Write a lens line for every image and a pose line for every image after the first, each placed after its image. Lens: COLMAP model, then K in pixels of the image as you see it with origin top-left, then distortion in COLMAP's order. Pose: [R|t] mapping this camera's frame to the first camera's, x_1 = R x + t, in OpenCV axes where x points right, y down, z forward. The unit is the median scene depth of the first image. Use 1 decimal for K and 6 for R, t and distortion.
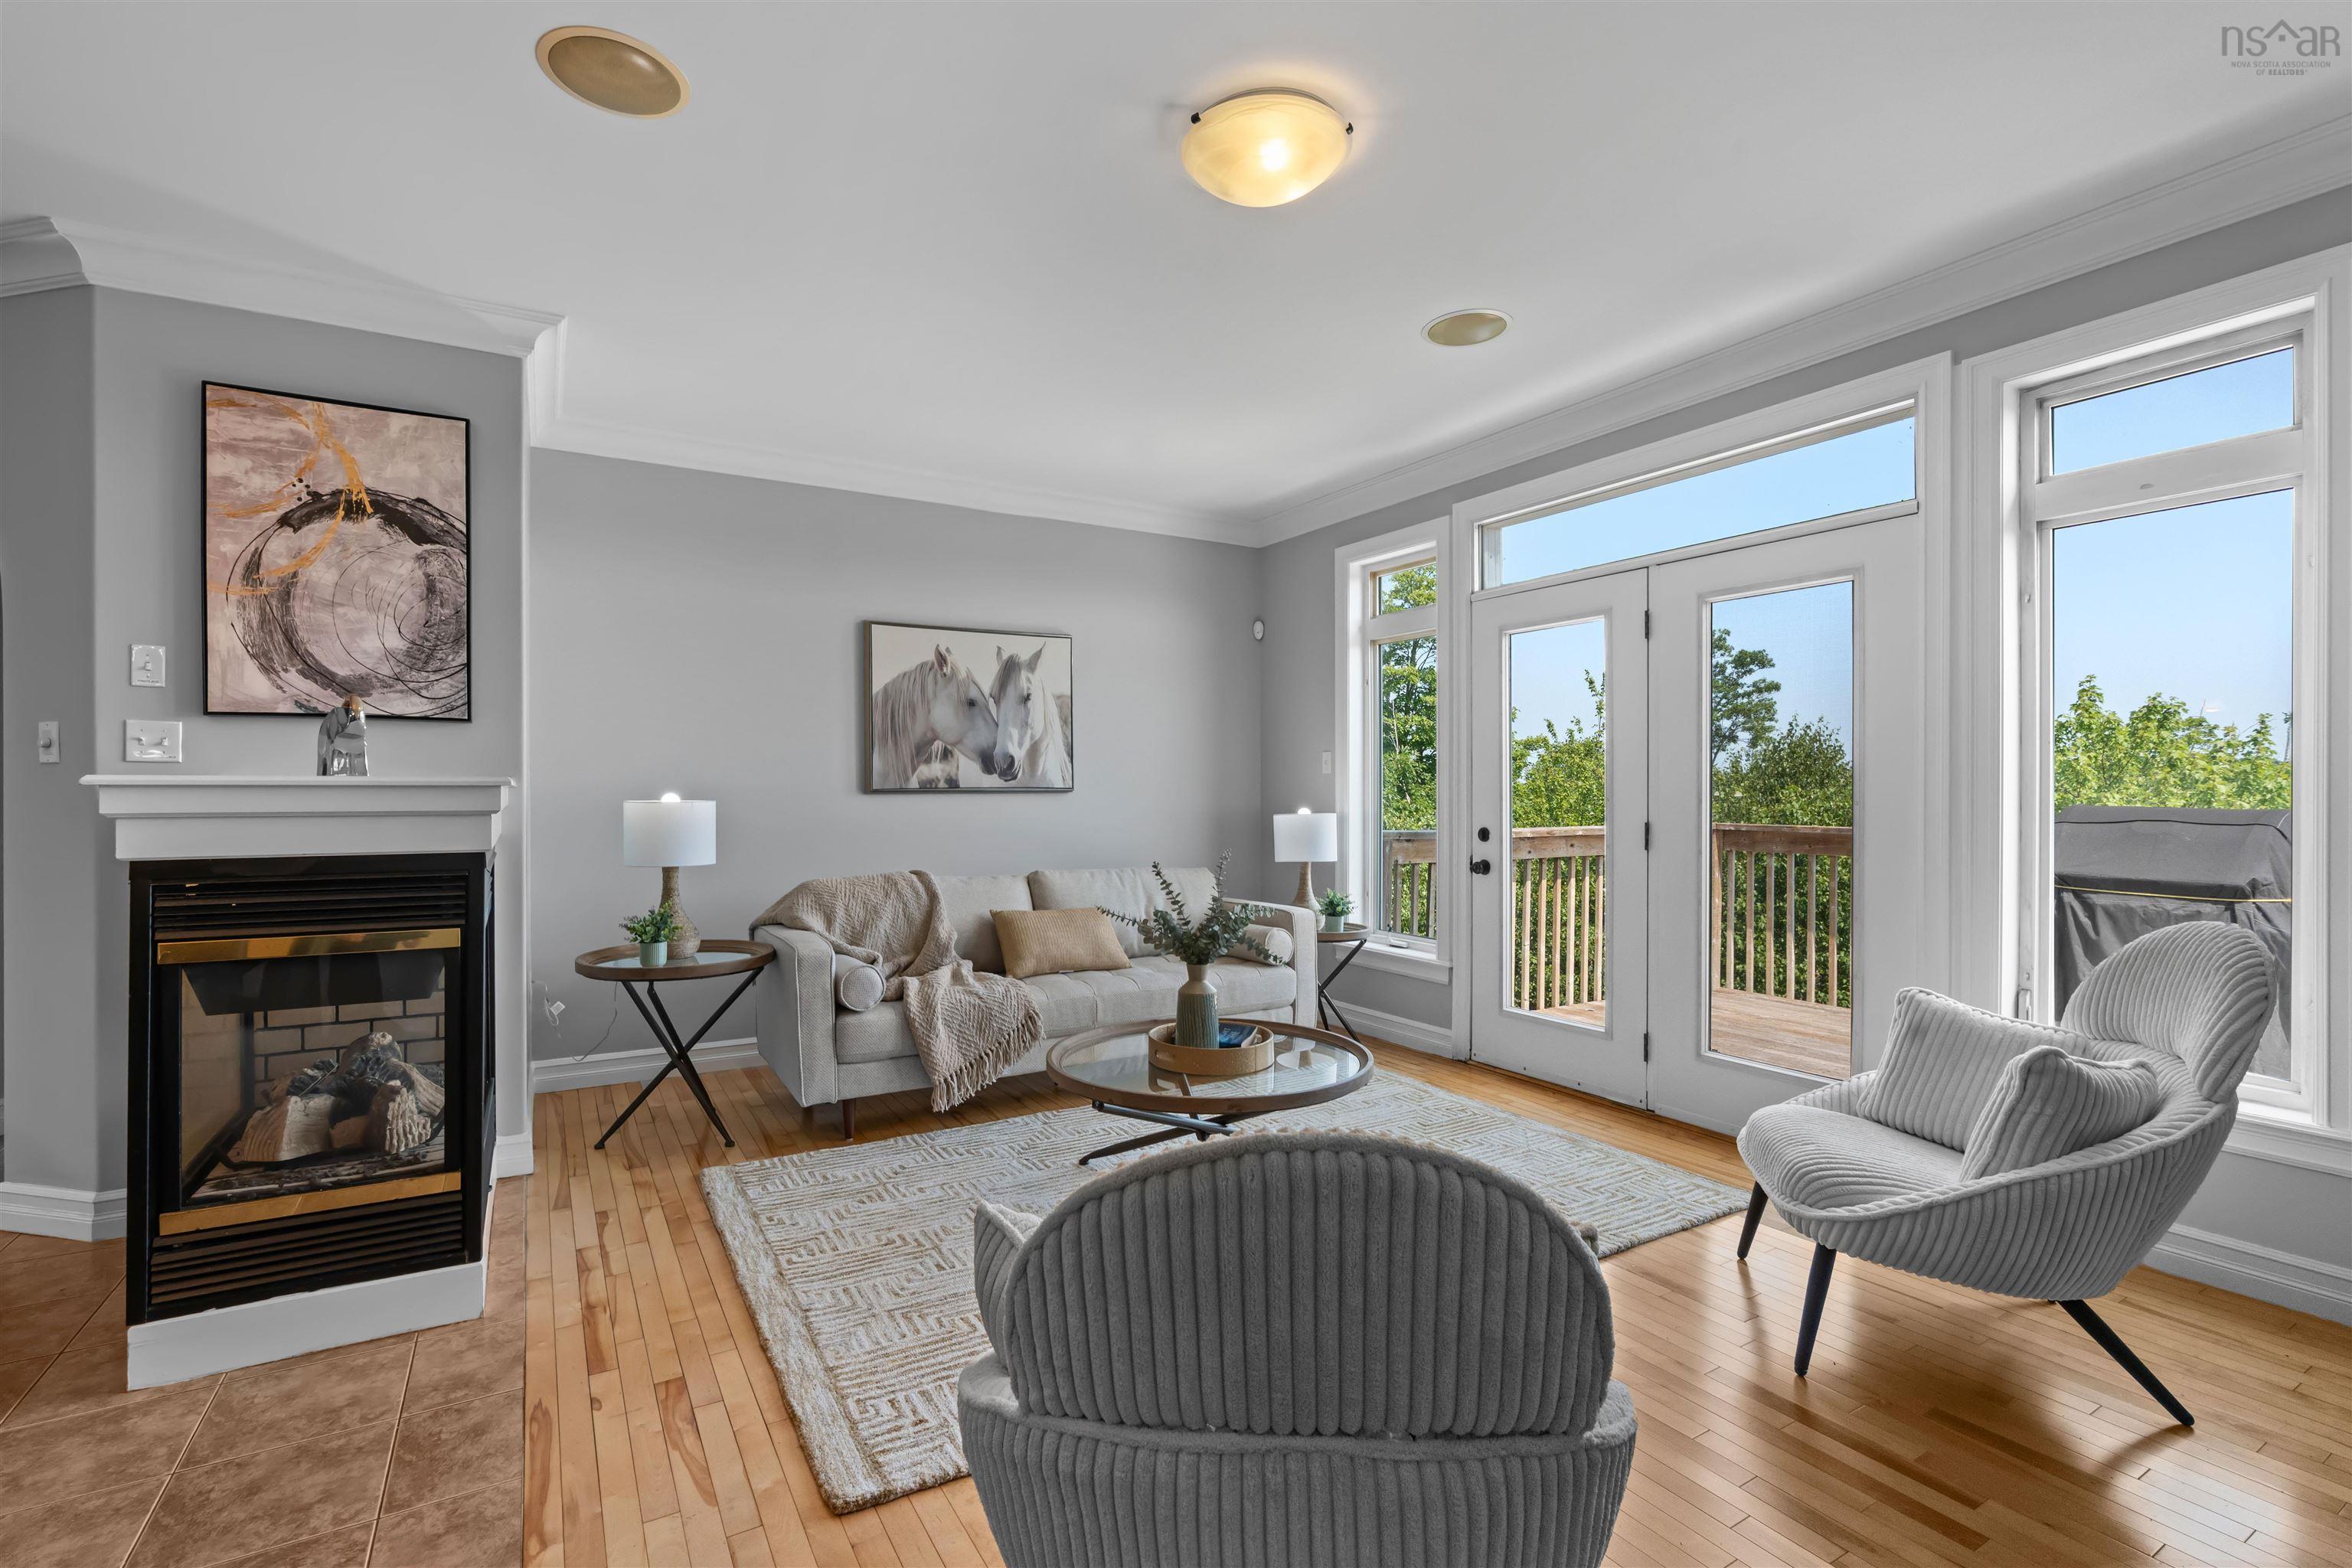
lens RADIAL K [[1058.5, 0, 1154.9], [0, 1058.5, 790.0], [0, 0, 1]] dist [-0.012074, 0.004443]
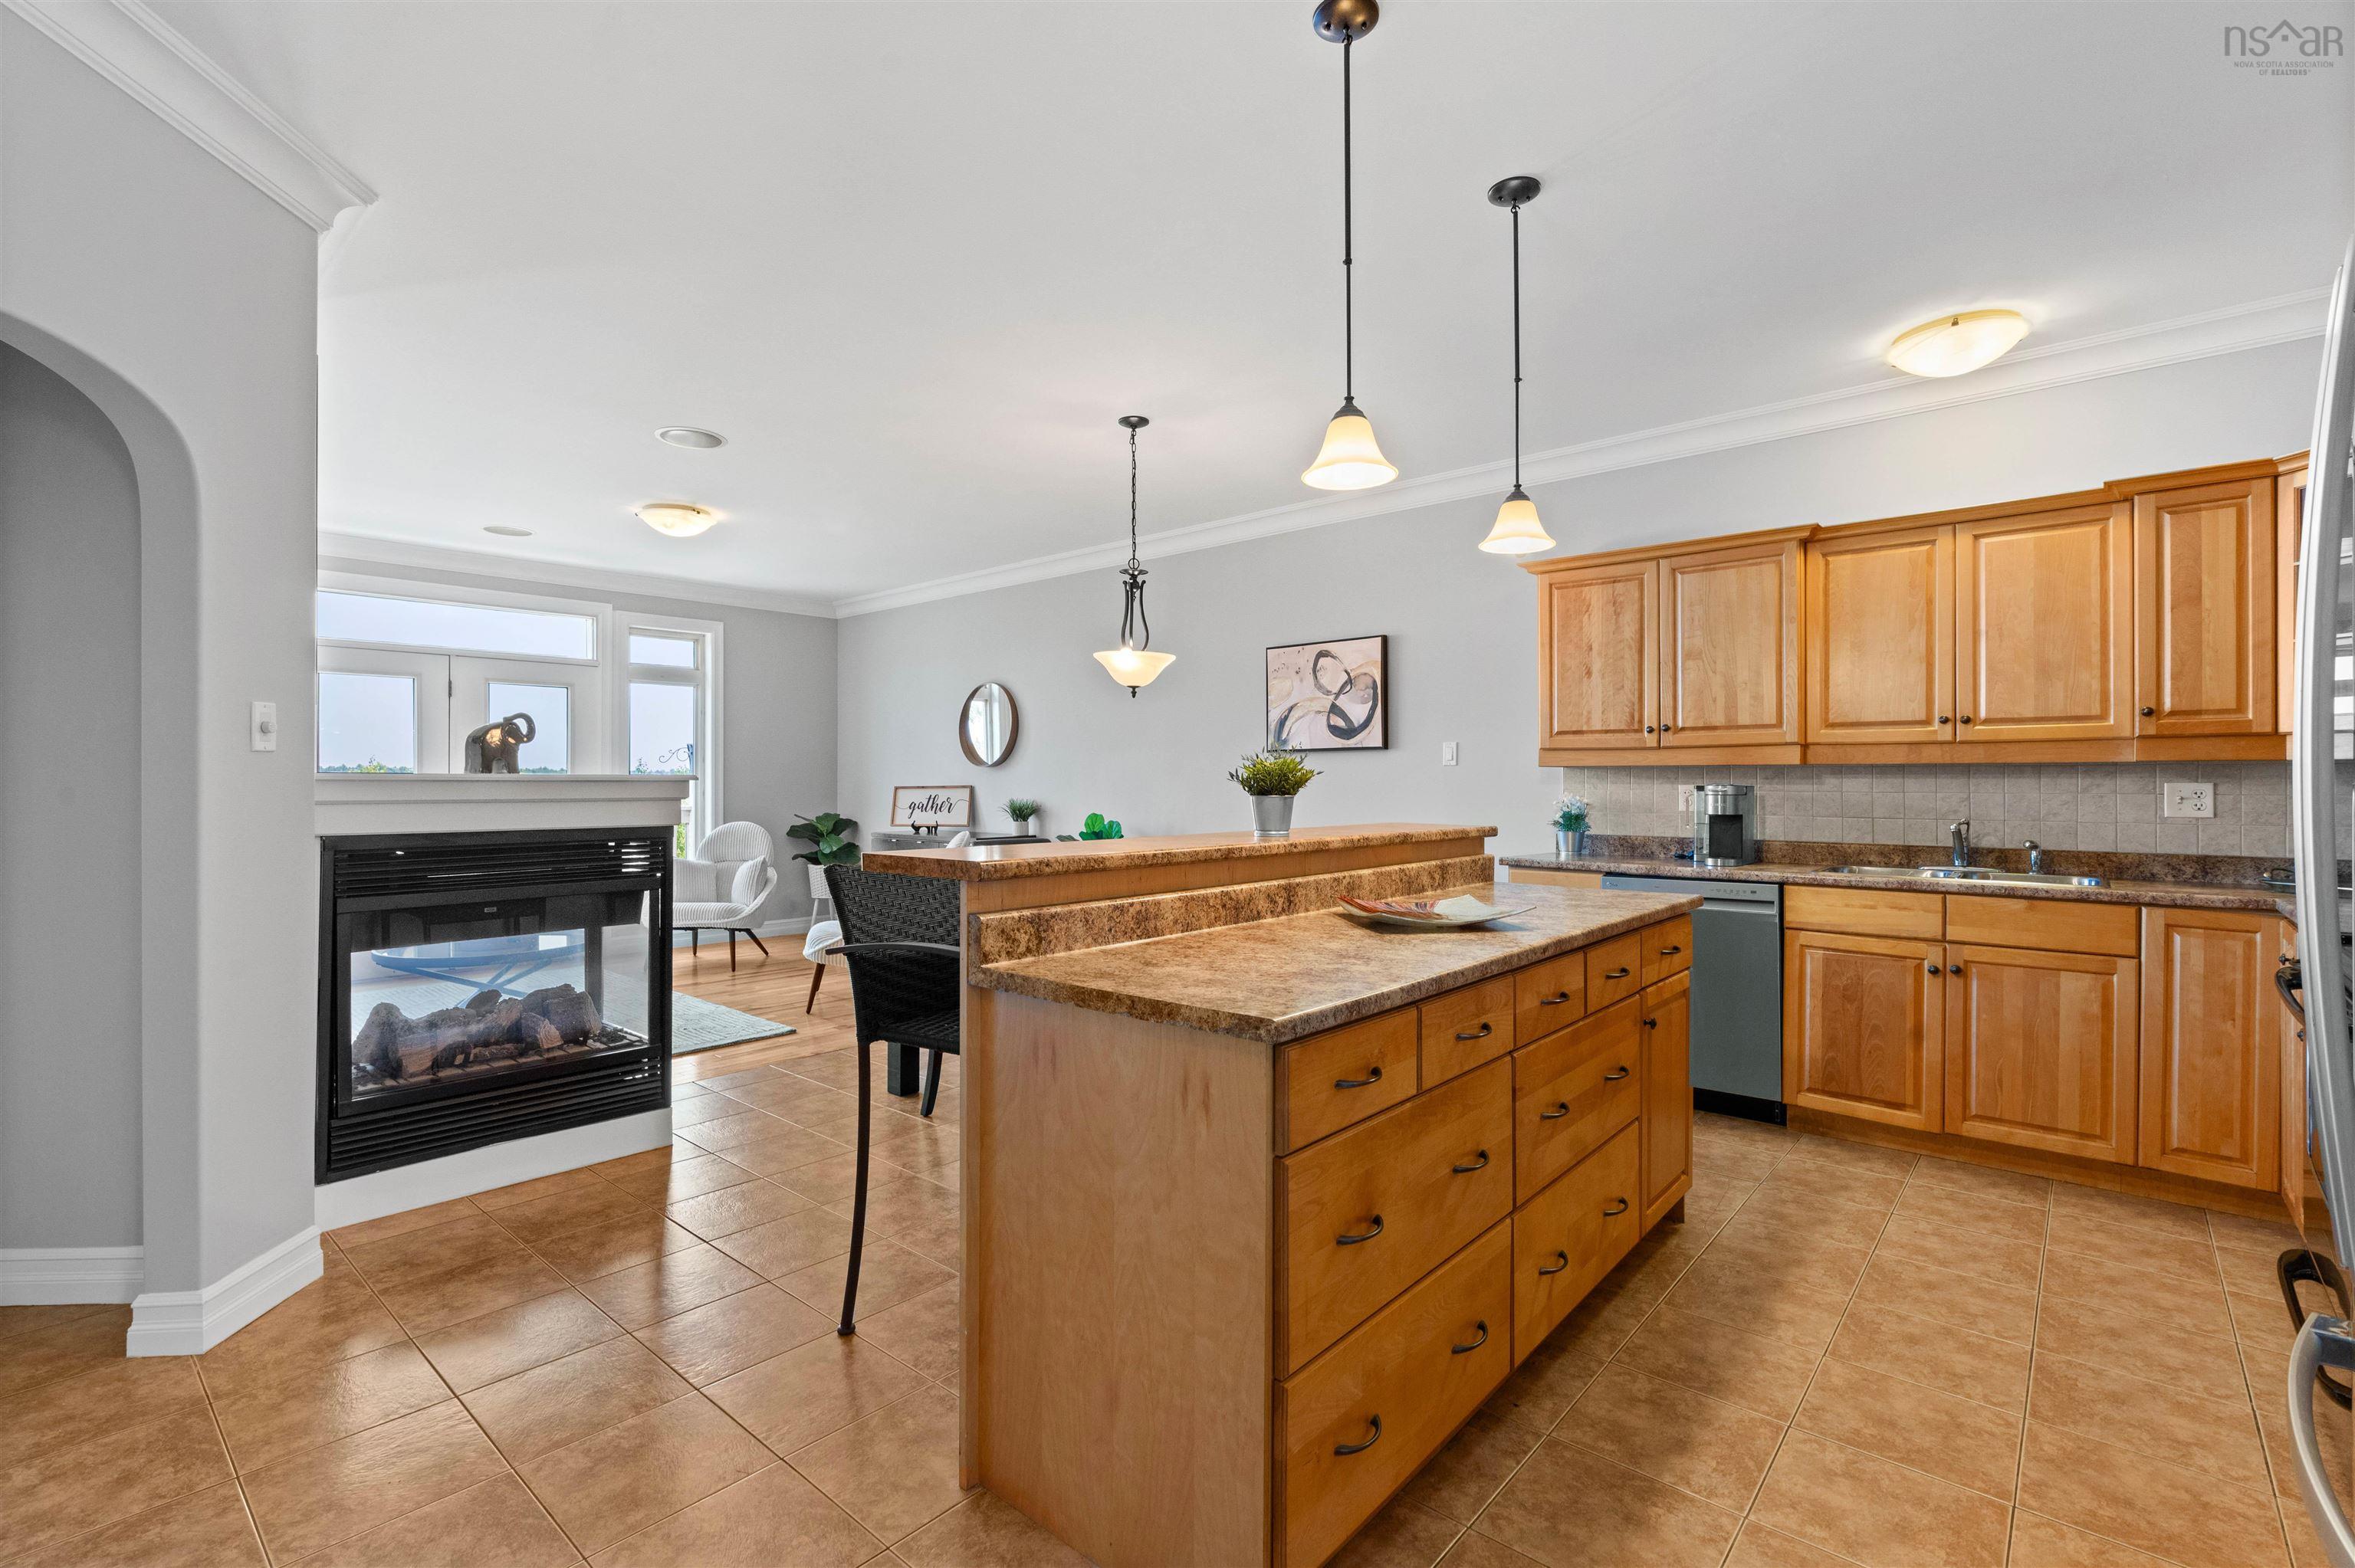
lens RADIAL K [[1059.7, 0, 1152.1], [0, 1059.7, 778.7], [0, 0, 1]] dist [-0.012074, 0.004443]
pose [[-0.300384, 0.004942, 0.953805, -1.648021], [0.001759, 0.999988, -0.004628, 0.001280], [-0.953817, 0.000288, -0.300389, 0.452550]]
